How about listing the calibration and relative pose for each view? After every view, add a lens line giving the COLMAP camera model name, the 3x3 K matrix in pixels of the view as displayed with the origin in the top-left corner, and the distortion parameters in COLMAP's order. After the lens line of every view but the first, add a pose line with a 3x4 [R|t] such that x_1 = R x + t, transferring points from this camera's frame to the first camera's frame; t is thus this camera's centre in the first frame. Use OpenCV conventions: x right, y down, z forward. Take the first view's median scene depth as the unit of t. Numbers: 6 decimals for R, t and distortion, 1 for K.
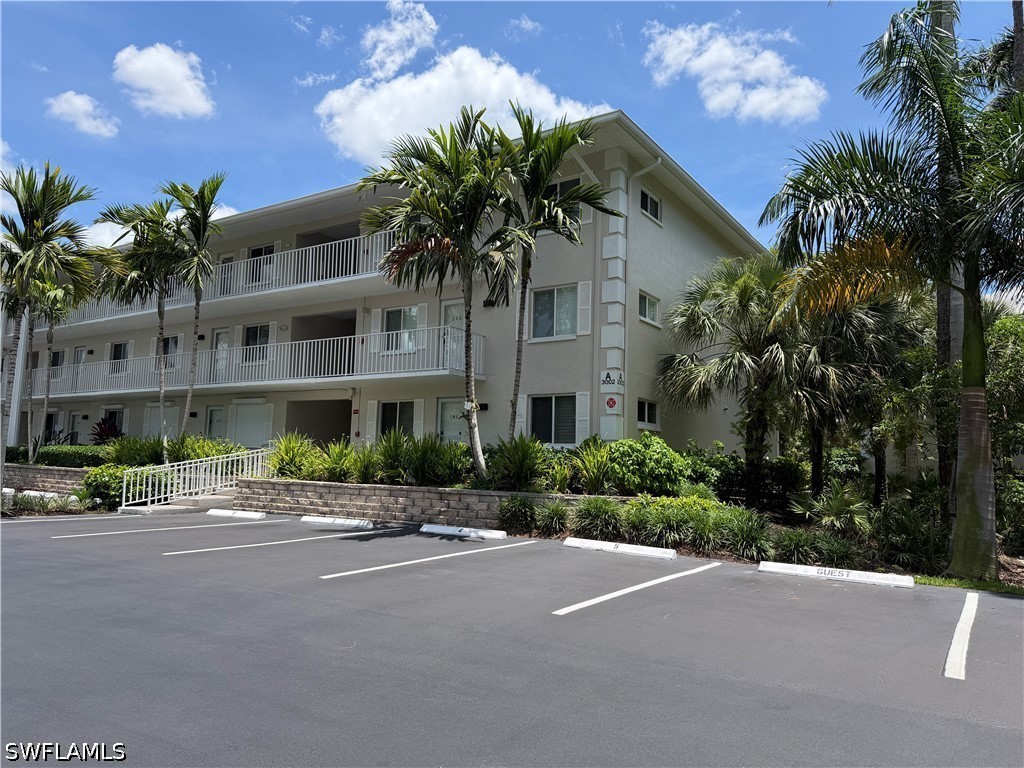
lens RADIAL K [[722.7, 0, 512.0], [0, 722.7, 384.0], [0, 0, 1]] dist [0.002520, 0.002150]
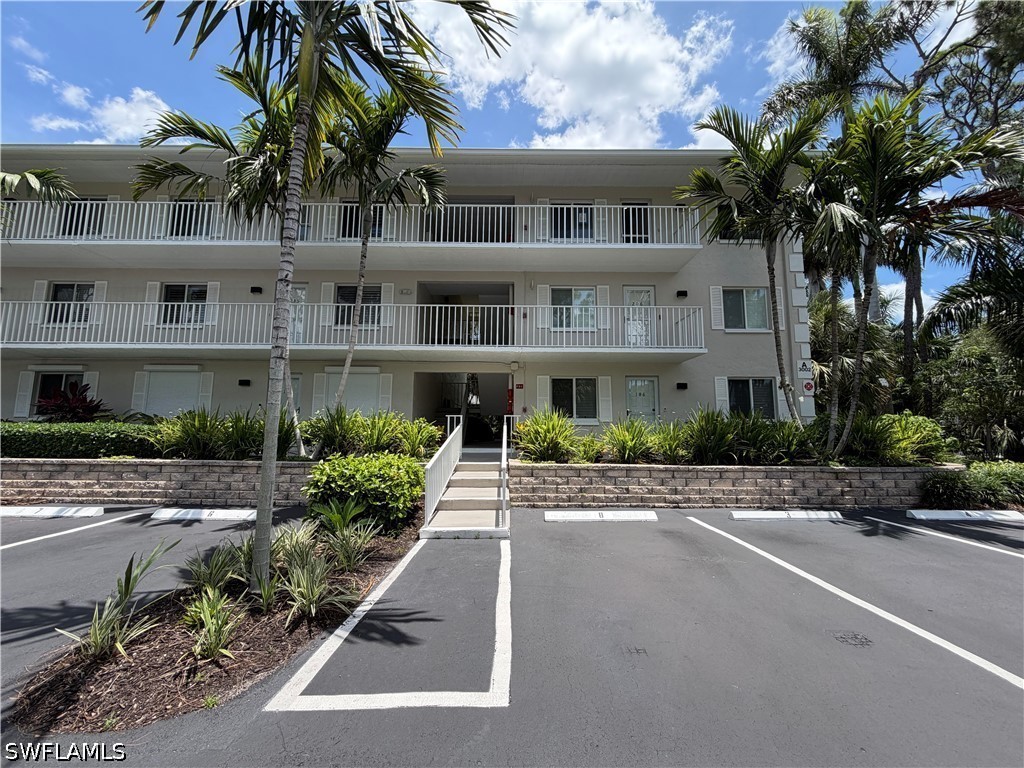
lens RADIAL K [[492.6, 0, 512.1], [0, 492.6, 354.4], [0, 0, 1]] dist [0.014214, -0.000070]
pose [[0.833112, 0.065525, 0.549209, -0.600073], [-0.046850, 0.997749, -0.047971, 0.028130], [-0.551116, 0.014235, 0.834307, 0.465378]]
